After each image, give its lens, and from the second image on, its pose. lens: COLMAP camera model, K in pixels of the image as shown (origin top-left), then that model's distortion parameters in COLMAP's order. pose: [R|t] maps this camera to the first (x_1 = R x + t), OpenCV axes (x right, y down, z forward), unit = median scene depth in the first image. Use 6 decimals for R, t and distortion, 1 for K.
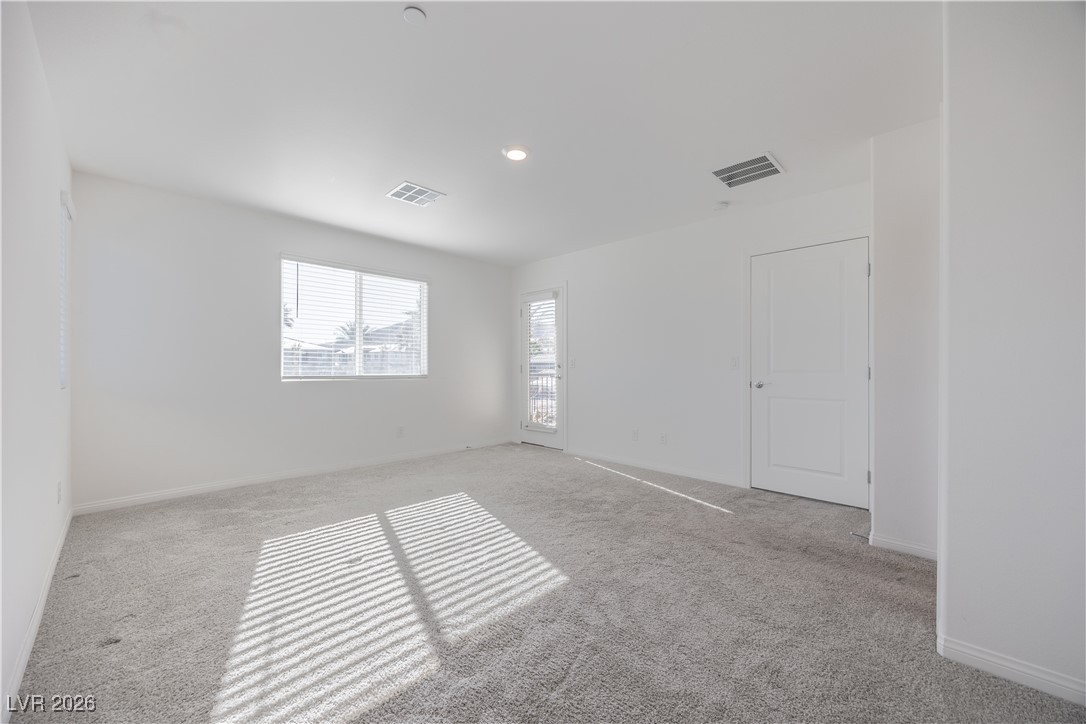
lens RADIAL K [[419.4, 0, 542.1], [0, 419.4, 364.9], [0, 0, 1]] dist [0.000329, 0.000082]
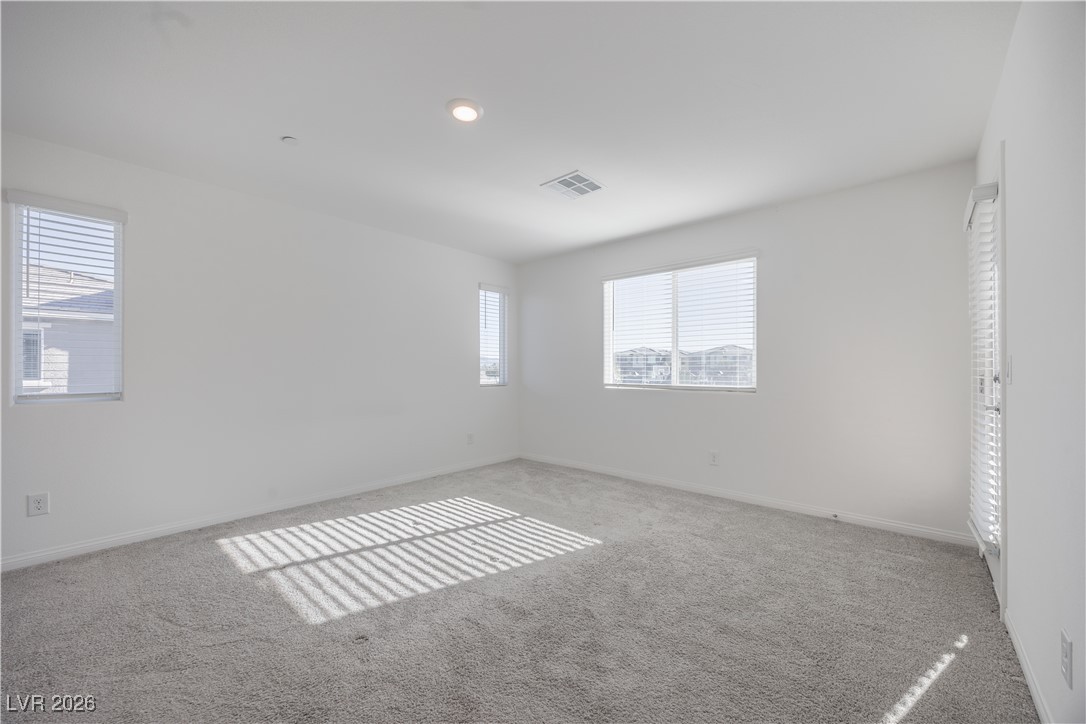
lens RADIAL K [[419.4, 0, 542.1], [0, 419.4, 364.9], [0, 0, 1]] dist [0.000329, 0.000082]
pose [[0.052419, -0.013514, -0.998534, 0.737673], [0.002761, 0.999907, -0.013388, -0.012575], [0.998621, -0.002055, 0.052451, 1.086337]]
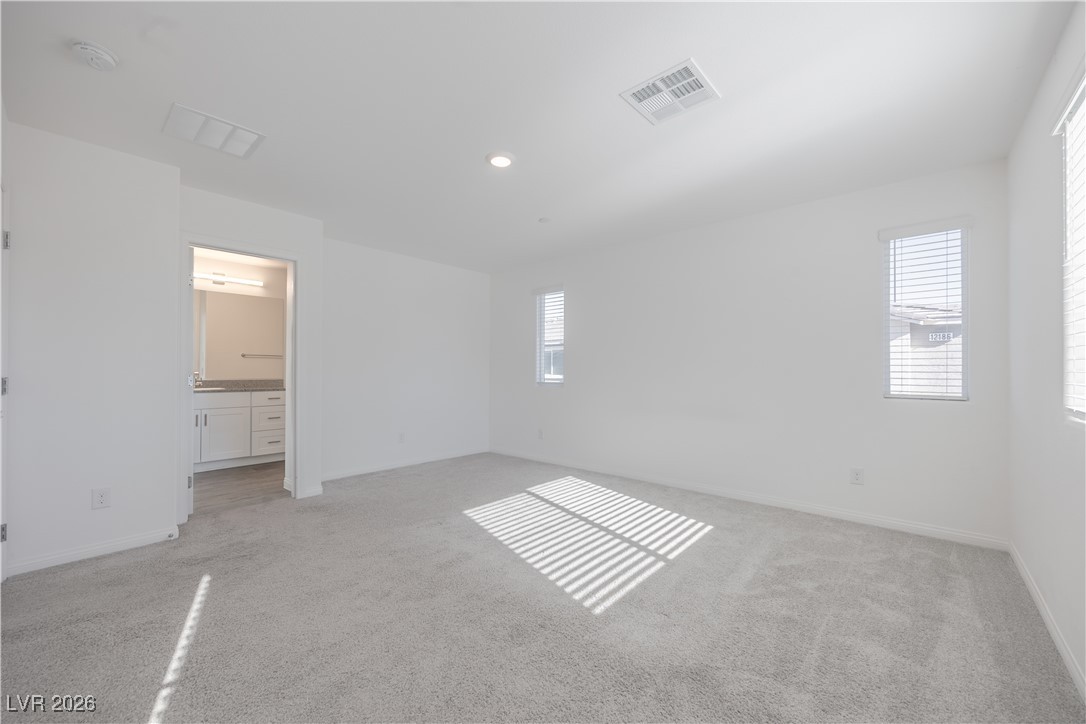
lens RADIAL K [[419.4, 0, 542.1], [0, 419.4, 364.9], [0, 0, 1]] dist [0.000329, 0.000082]
pose [[-0.998396, -0.004954, -0.056397, -0.107370], [-0.004140, 0.999886, -0.014552, -0.011127], [0.056462, -0.014295, -0.998302, 1.966380]]
